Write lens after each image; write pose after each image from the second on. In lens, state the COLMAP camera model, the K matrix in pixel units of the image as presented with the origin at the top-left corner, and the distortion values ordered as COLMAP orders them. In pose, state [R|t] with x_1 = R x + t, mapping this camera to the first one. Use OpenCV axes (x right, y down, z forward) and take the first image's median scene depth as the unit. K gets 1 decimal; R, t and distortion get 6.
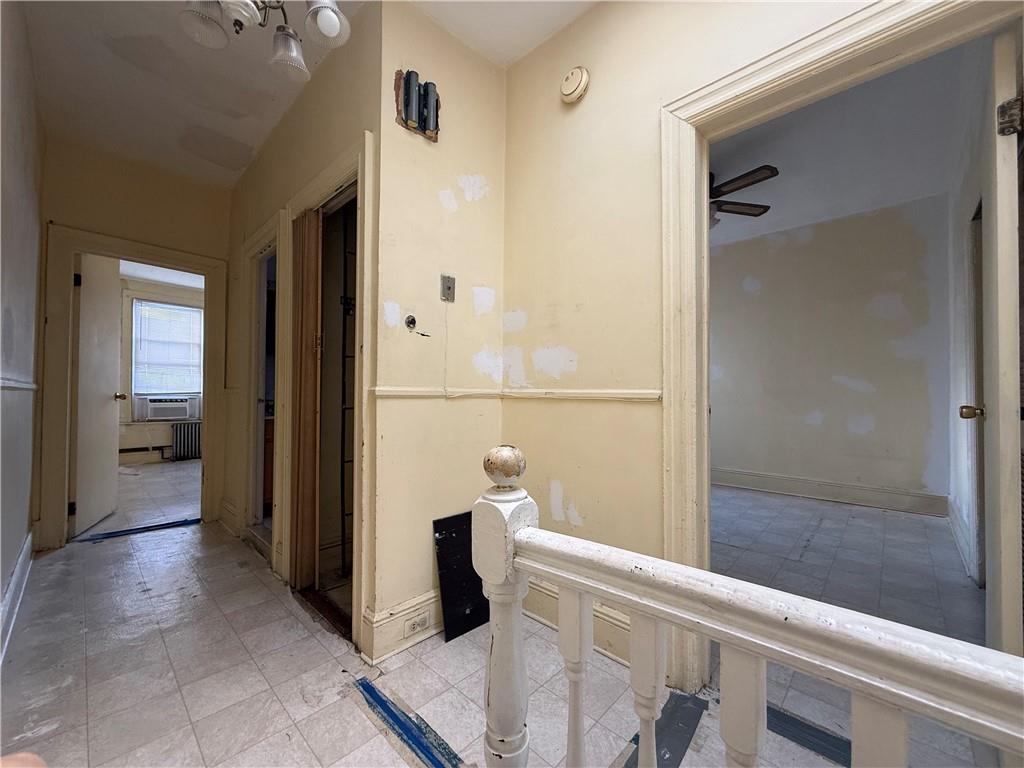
lens RADIAL K [[408.6, 0, 512.0], [0, 408.6, 384.0], [0, 0, 1]] dist [0.000355, 0.000172]
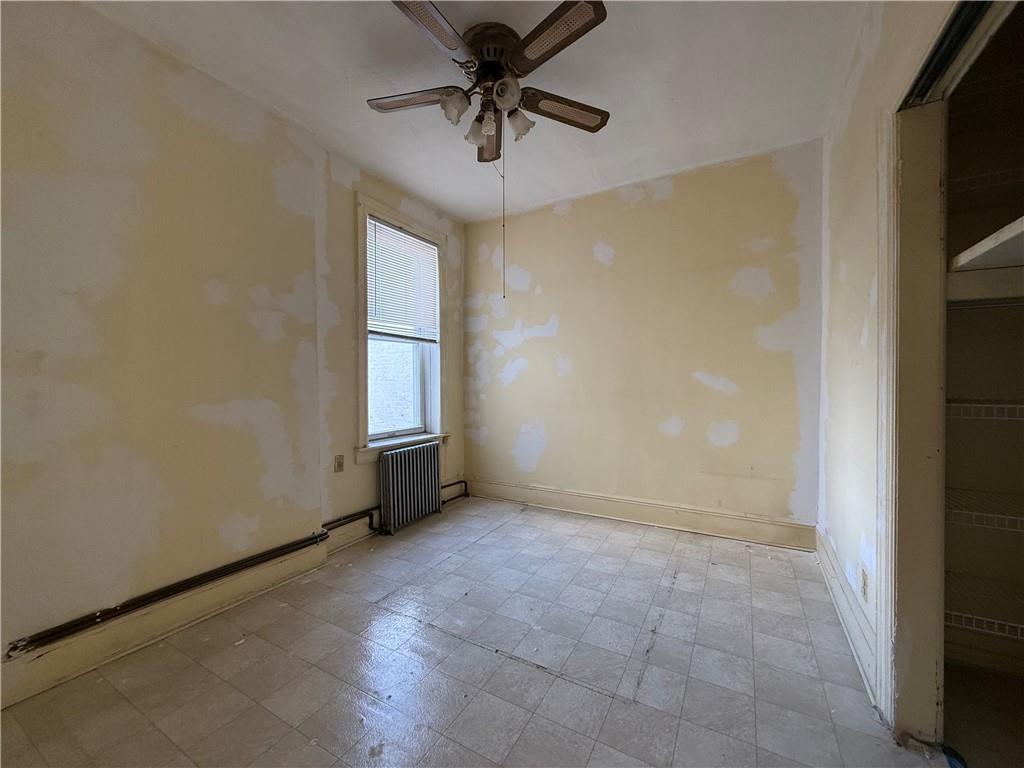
lens RADIAL K [[411.8, 0, 512.0], [0, 411.8, 384.0], [0, 0, 1]] dist [-0.001361, -0.000053]
pose [[0.971105, -0.008044, 0.238516, 0.287508], [0.001786, 0.999649, 0.026442, -0.020151], [-0.238645, -0.025252, 0.970779, 0.350327]]
